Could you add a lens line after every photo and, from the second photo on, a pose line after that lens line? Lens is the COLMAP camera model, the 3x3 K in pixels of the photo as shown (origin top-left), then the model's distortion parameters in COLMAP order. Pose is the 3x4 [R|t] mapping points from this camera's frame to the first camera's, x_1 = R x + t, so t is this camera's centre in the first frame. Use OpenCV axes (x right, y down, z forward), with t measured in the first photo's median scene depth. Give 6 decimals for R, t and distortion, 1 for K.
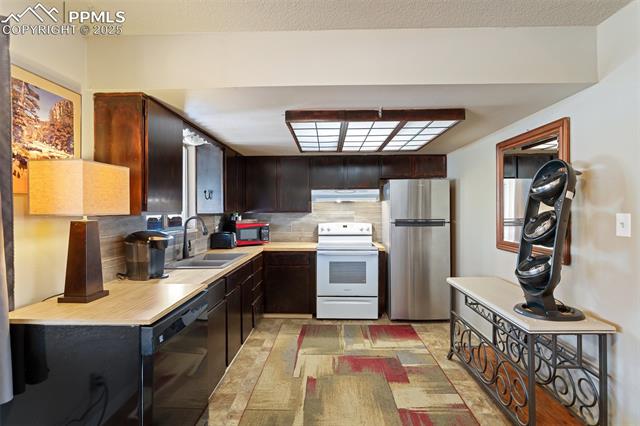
lens RADIAL K [[317.1, 0, 322.1], [0, 317.1, 210.0], [0, 0, 1]] dist [-0.001929, 0.000393]
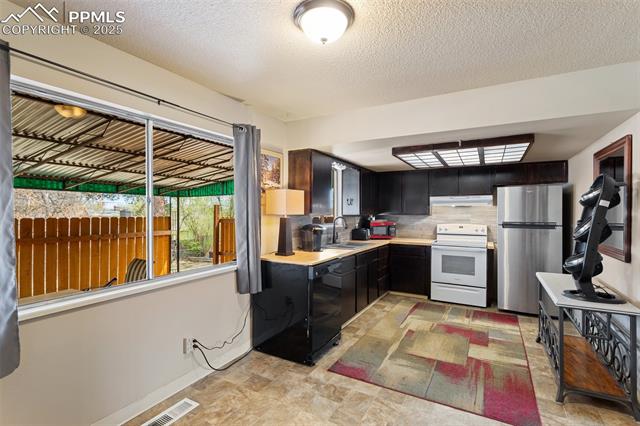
lens RADIAL K [[306.3, 0, 321.8], [0, 306.3, 212.2], [0, 0, 1]] dist [0.000079, 0.000059]
pose [[0.885581, 0.007634, -0.464422, 0.188390], [-0.007580, 0.999969, 0.001984, -0.002559], [0.464423, 0.001763, 0.885612, -0.319652]]
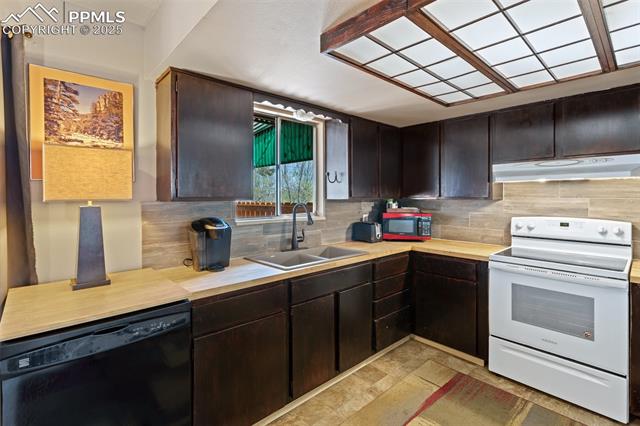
lens RADIAL K [[303.9, 0, 318.9], [0, 303.9, 195.9], [0, 0, 1]] dist [-0.002562, -0.000357]
pose [[0.695325, 0.003714, -0.718686, 0.208362], [-0.001662, 0.999992, 0.003560, -0.001590], [0.718693, -0.001280, 0.695326, 0.406784]]
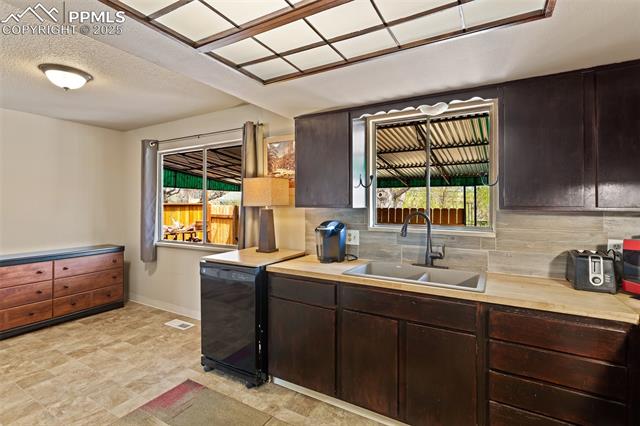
lens RADIAL K [[302.5, 0, 320.3], [0, 302.5, 202.2], [0, 0, 1]] dist [-0.000275, 0.000041]
pose [[-0.477728, 0.001456, -0.878507, 0.306916], [0.001030, 0.999999, 0.001097, -0.003609], [0.878507, -0.000381, -0.477729, 1.003604]]
